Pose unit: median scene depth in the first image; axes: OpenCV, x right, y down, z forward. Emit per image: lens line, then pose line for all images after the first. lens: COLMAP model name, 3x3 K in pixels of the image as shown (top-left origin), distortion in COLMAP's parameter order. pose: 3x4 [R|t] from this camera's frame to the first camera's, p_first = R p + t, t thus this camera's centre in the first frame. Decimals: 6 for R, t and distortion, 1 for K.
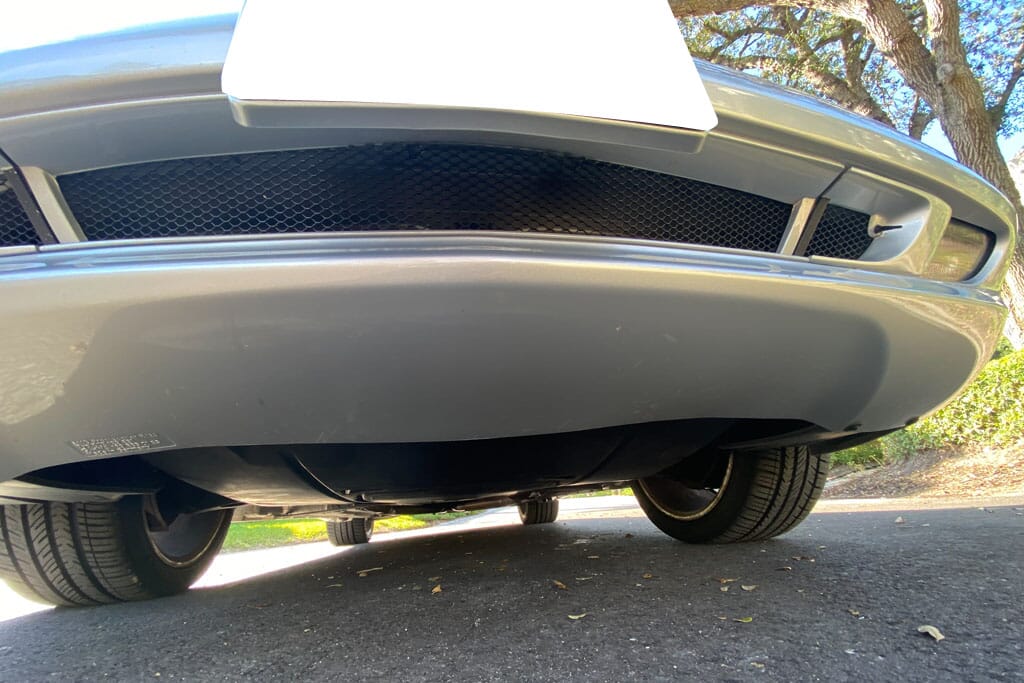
lens RADIAL K [[412.5, 0, 512.0], [0, 412.5, 341.5], [0, 0, 1]] dist [0.001140, -0.013041]
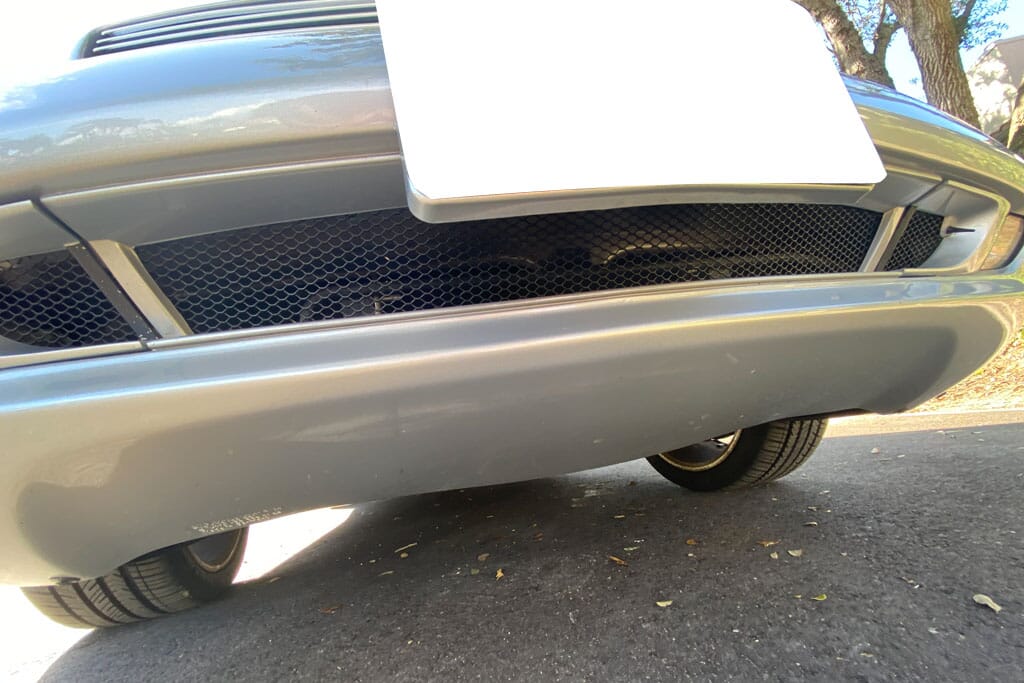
lens RADIAL K [[420.6, 0, 512.0], [0, 420.6, 341.5], [0, 0, 1]] dist [0.001341, -0.013390]
pose [[0.995327, -0.061209, 0.074687, -0.193976], [0.050051, 0.988448, 0.143058, -0.136936], [-0.082581, -0.138652, 0.986892, 0.022676]]
